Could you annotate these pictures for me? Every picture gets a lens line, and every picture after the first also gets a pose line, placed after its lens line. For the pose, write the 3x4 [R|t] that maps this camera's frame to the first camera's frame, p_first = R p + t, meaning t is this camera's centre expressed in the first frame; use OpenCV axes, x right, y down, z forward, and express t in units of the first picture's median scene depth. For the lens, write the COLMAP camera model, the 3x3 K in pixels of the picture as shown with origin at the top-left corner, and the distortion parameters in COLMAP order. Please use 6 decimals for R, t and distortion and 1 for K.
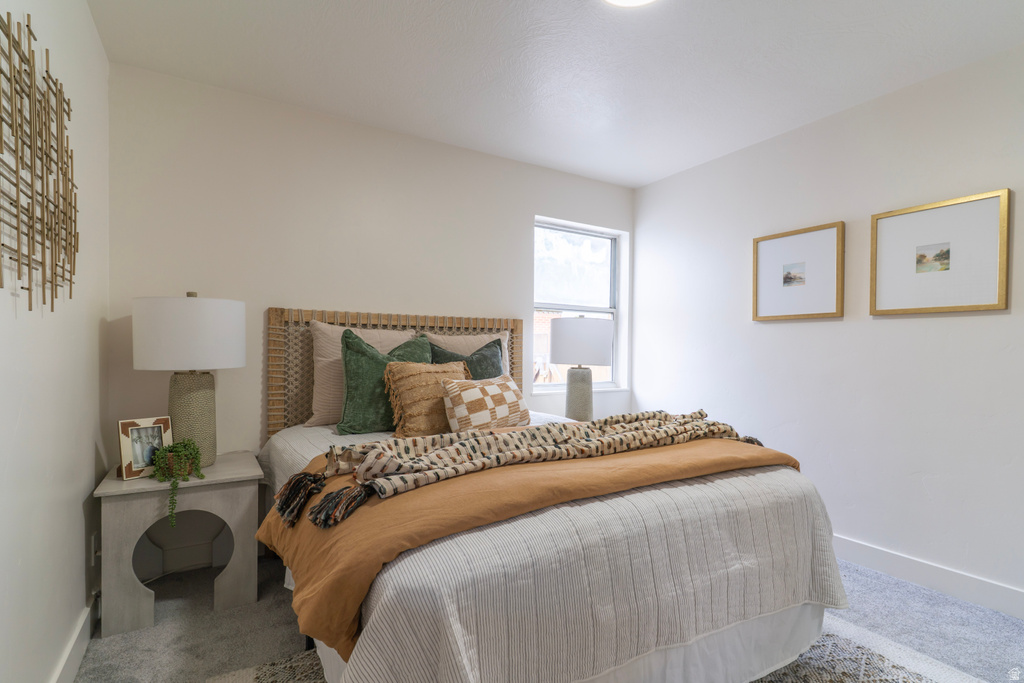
lens RADIAL K [[492.8, 0, 514.9], [0, 492.8, 355.4], [0, 0, 1]] dist [-0.000864, 0.000231]
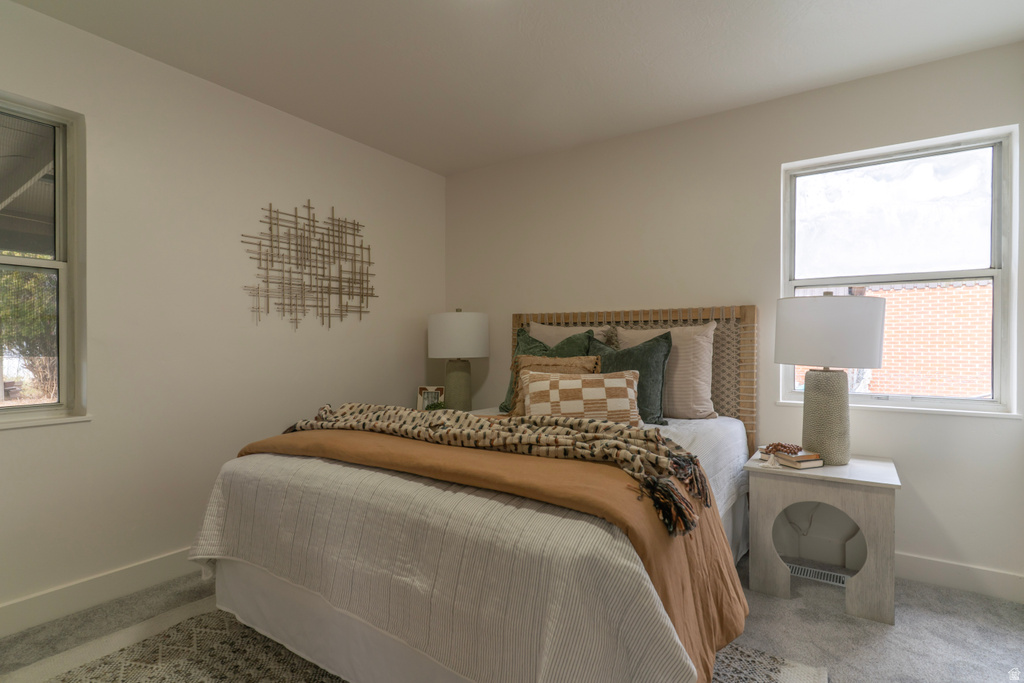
lens RADIAL K [[502.5, 0, 521.3], [0, 502.5, 345.6], [0, 0, 1]] dist [0.000854, 0.000360]
pose [[0.436624, -0.005201, -0.899629, 0.850981], [-0.007680, 0.999925, -0.009508, 0.002229], [0.899612, 0.011061, 0.436551, 0.481259]]
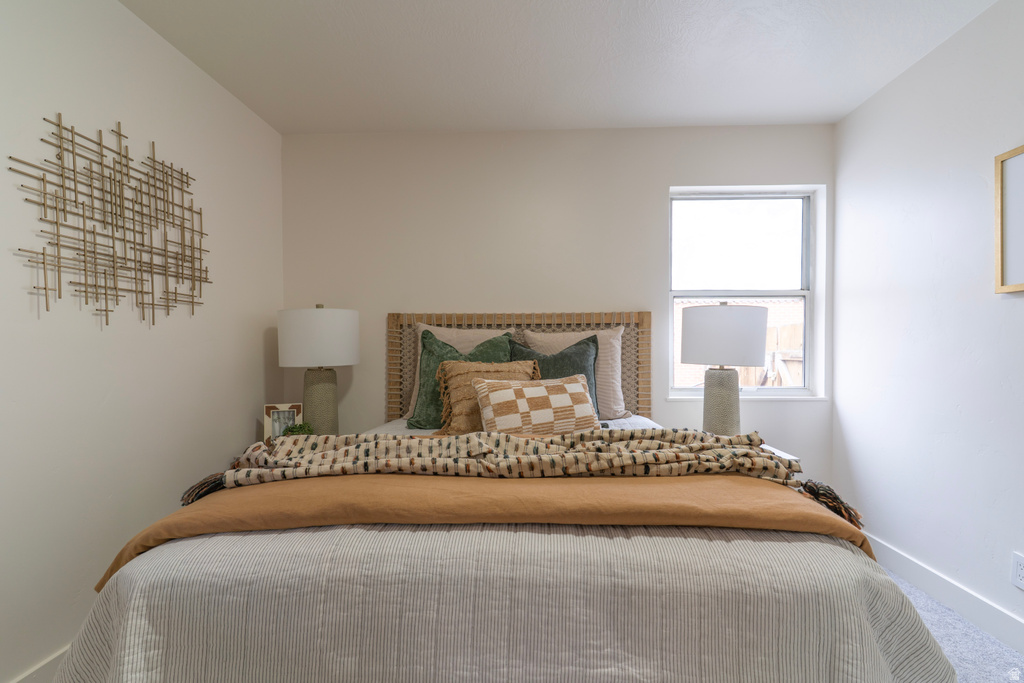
lens RADIAL K [[493.2, 0, 517.6], [0, 493.2, 356.1], [0, 0, 1]] dist [0.000394, 0.000435]
pose [[0.835046, -0.003356, -0.550170, 0.439274], [0.005207, 0.999985, 0.001803, 0.002417], [0.550155, -0.004371, 0.835051, 0.233972]]
